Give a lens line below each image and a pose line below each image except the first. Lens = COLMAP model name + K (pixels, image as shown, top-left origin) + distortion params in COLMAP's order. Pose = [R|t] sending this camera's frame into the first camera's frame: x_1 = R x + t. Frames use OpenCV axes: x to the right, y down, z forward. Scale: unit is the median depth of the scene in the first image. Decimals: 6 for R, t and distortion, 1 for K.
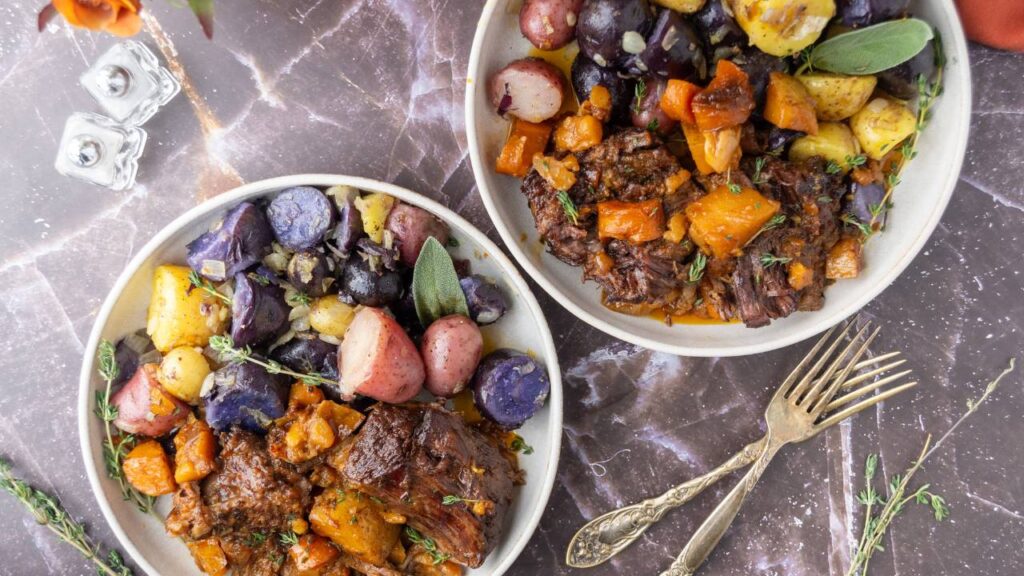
lens RADIAL K [[1125.9, 0, 512.0], [0, 1125.9, 288.0], [0, 0, 1]] dist [-0.005379, -0.007992]
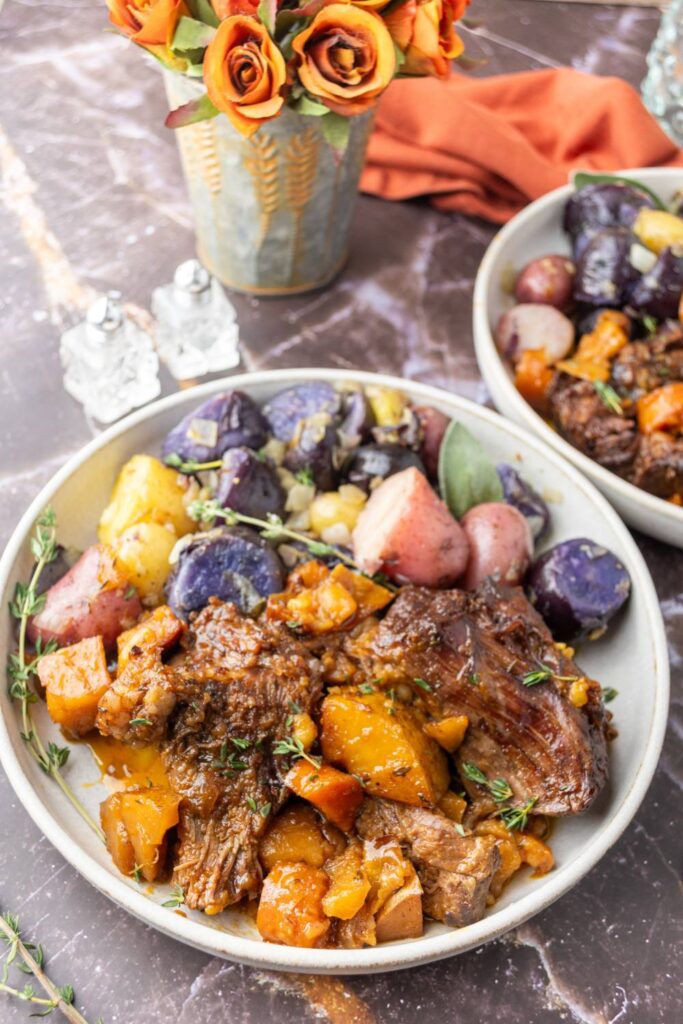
lens RADIAL K [[969.1, 0, 341.5], [0, 969.1, 512.0], [0, 0, 1]] dist [-0.015141, -0.018807]
pose [[0.998357, -0.002063, 0.057258, -0.199395], [0.041872, 0.708400, -0.704568, 0.512343], [-0.039108, 0.705808, 0.707323, 0.525200]]
